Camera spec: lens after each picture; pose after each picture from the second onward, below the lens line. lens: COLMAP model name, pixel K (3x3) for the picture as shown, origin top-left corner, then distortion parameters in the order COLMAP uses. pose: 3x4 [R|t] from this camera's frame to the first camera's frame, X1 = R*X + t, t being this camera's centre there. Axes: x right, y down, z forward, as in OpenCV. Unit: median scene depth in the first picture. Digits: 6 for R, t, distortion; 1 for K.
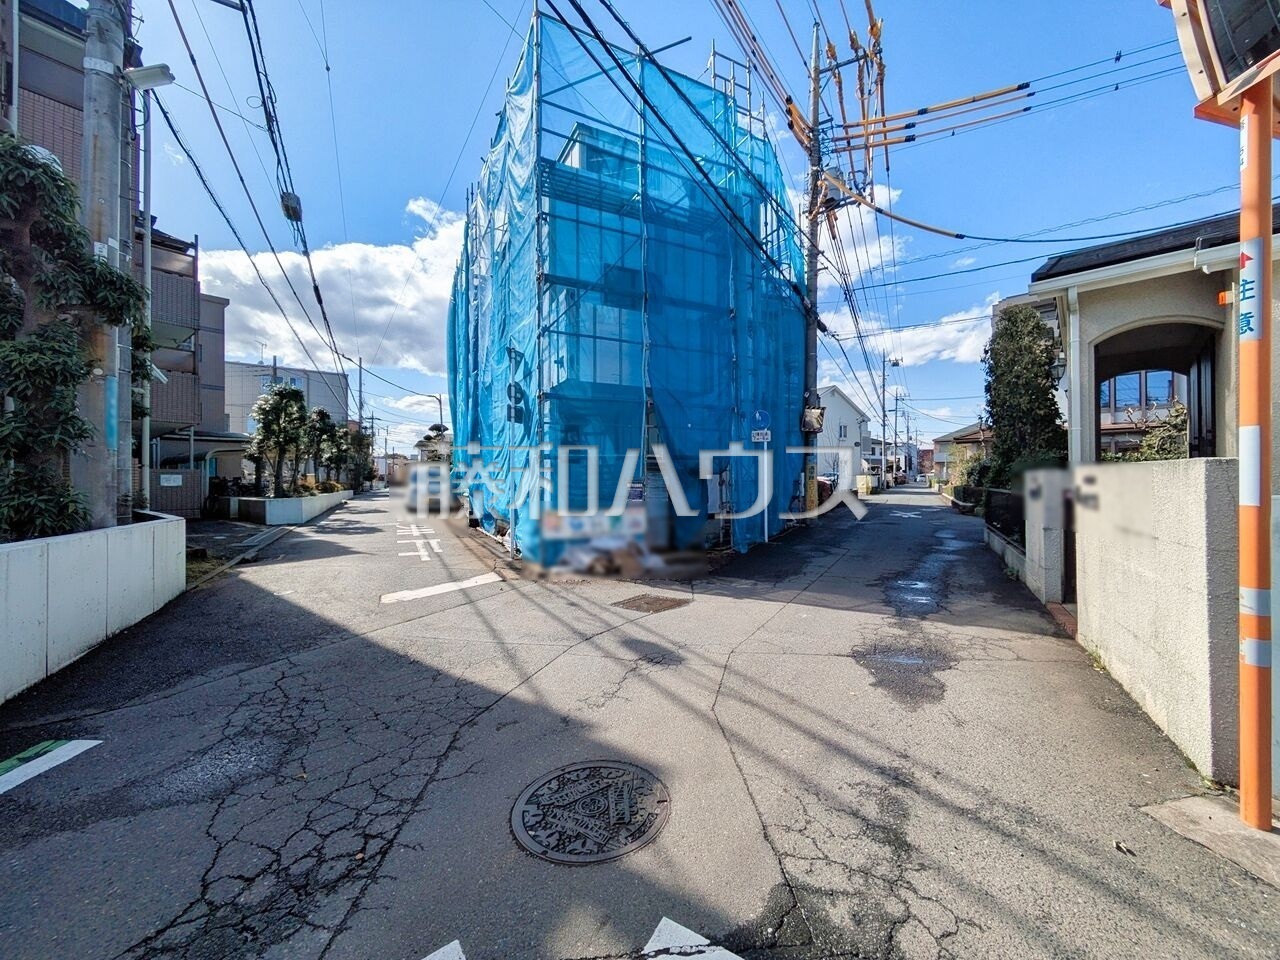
lens RADIAL K [[507.7, 0, 638.1], [0, 507.7, 477.6], [0, 0, 1]] dist [0.001626, 0.000946]
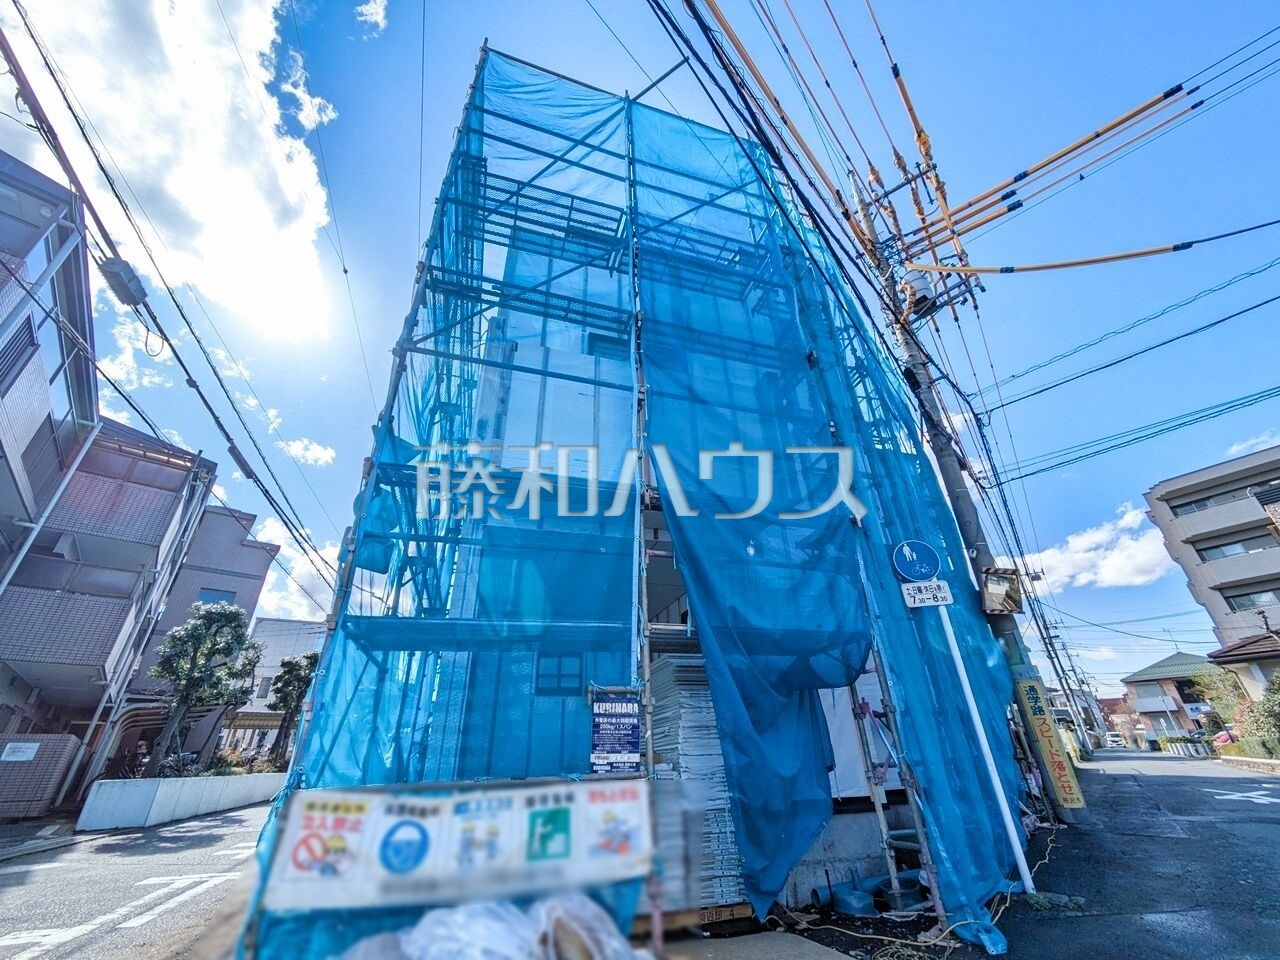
lens RADIAL K [[507.7, 0, 642.7], [0, 507.7, 475.8], [0, 0, 1]] dist [0.001626, 0.000946]
pose [[0.984517, -0.103810, -0.141241, 0.053270], [0.024006, 0.878030, -0.478003, 0.028286], [0.173635, 0.467211, 0.866928, 0.404430]]
